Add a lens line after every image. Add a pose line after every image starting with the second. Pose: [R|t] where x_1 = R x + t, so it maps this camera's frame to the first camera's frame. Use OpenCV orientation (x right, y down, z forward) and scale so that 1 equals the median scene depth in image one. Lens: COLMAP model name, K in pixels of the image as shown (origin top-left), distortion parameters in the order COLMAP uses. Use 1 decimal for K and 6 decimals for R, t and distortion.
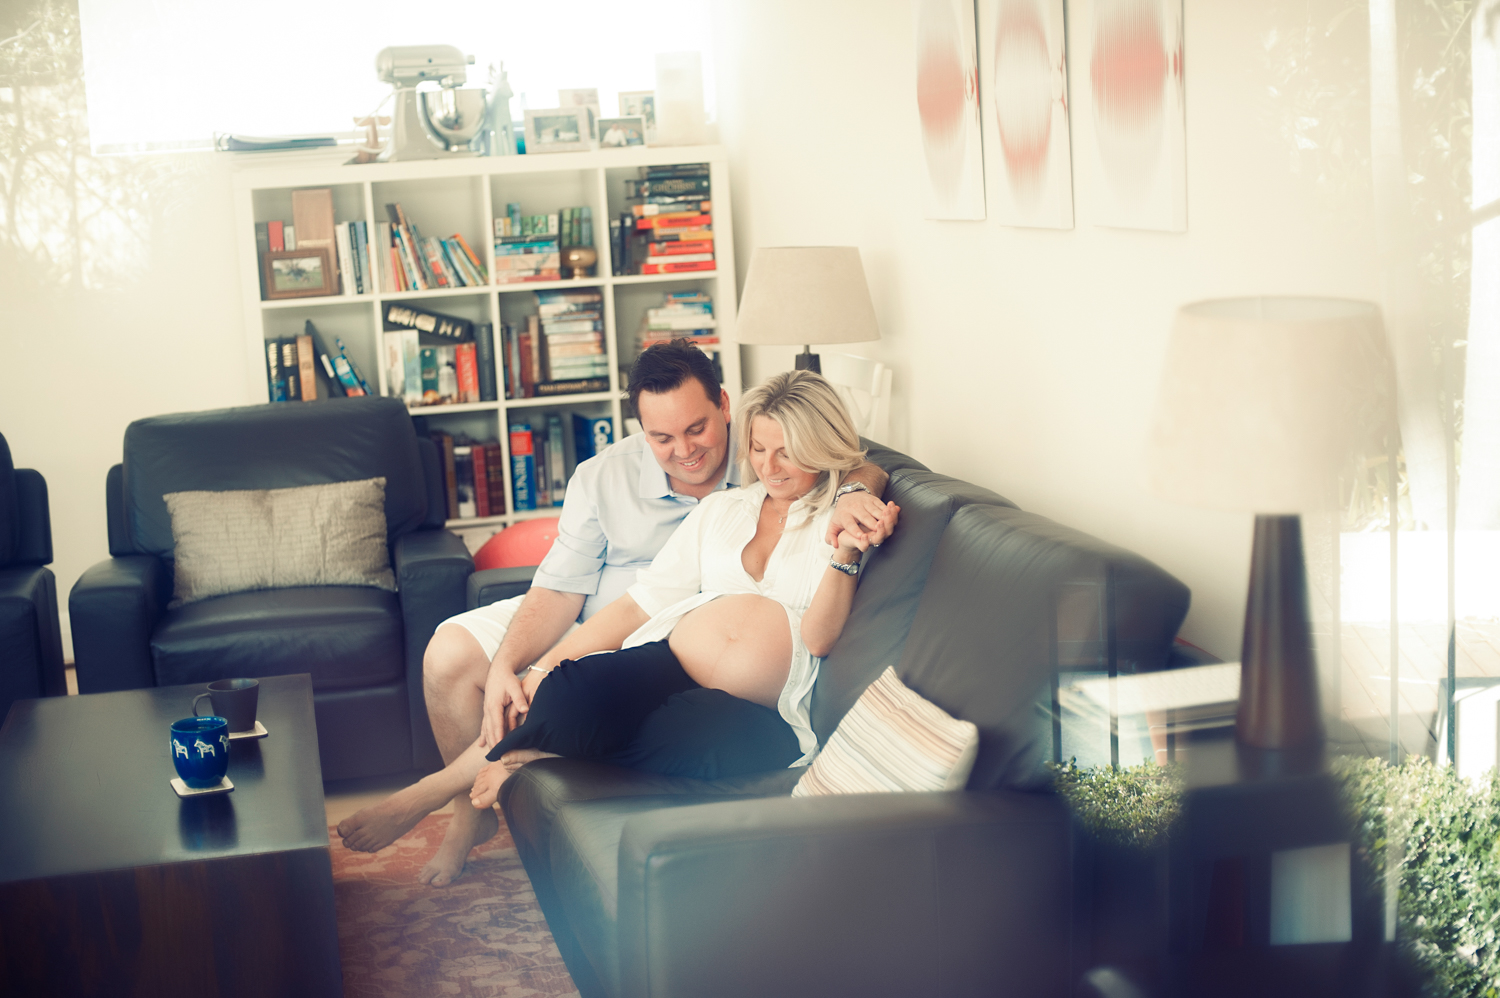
lens RADIAL K [[2150.3, 0, 750.0], [0, 2150.3, 499.0], [0, 0, 1]] dist [-0.003186, 0.034170]
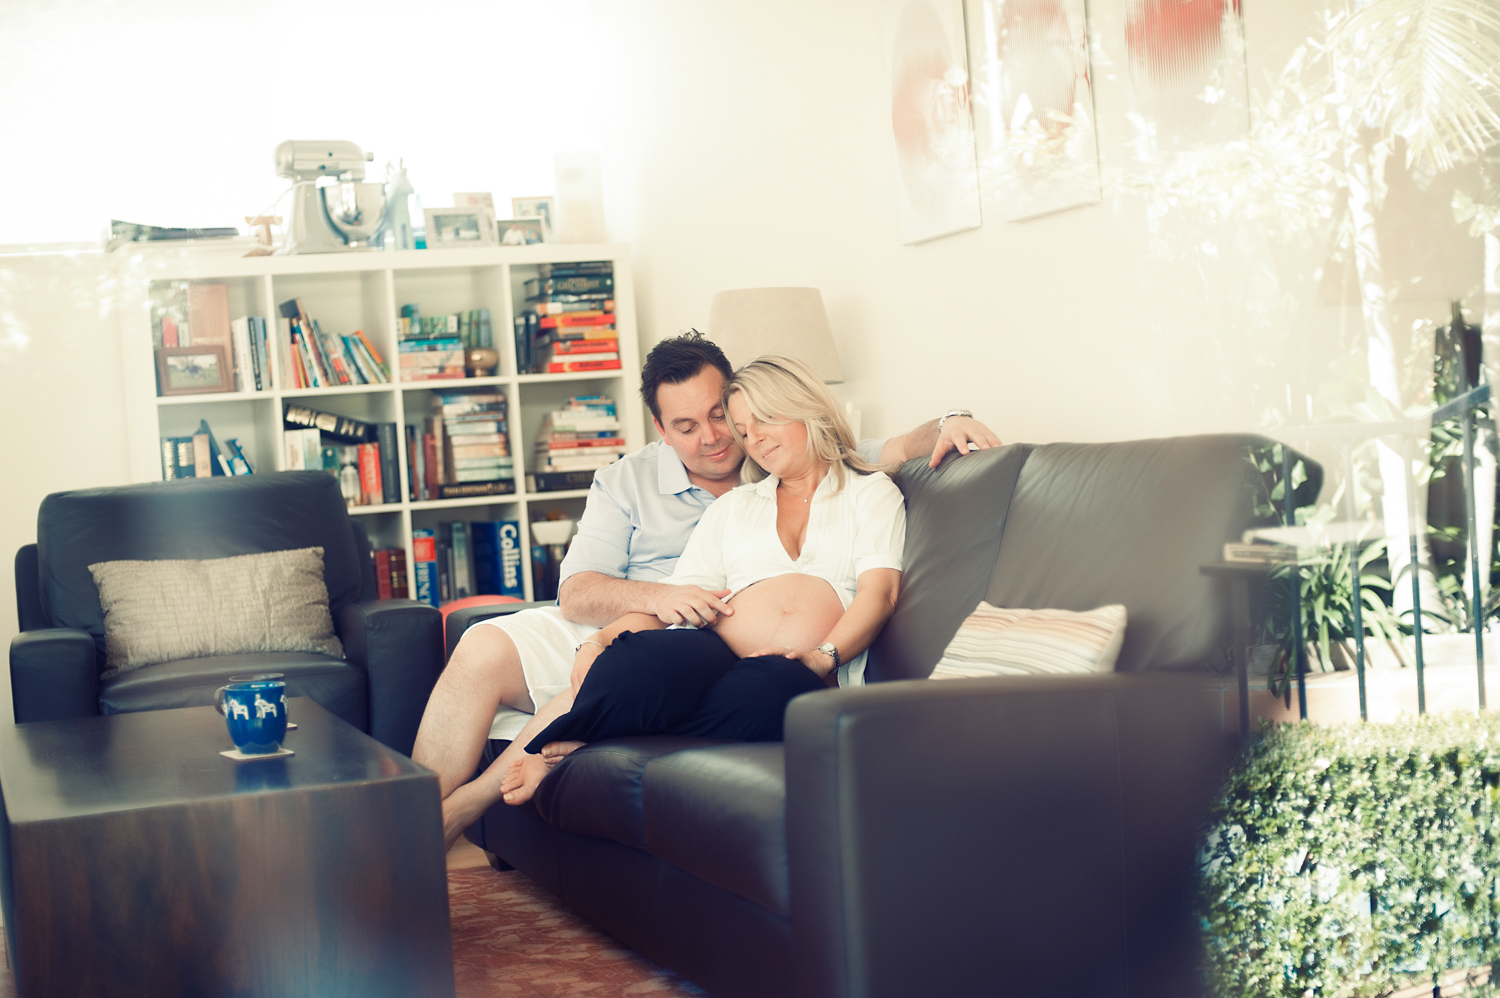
lens RADIAL K [[2191.1, 0, 750.0], [0, 2191.1, 499.0], [0, 0, 1]] dist [-0.000934, -0.019989]
pose [[0.991421, -0.021566, 0.128919, -0.090546], [0.038100, 0.991146, -0.127197, 0.084241], [-0.125034, 0.131017, 0.983464, 0.017736]]
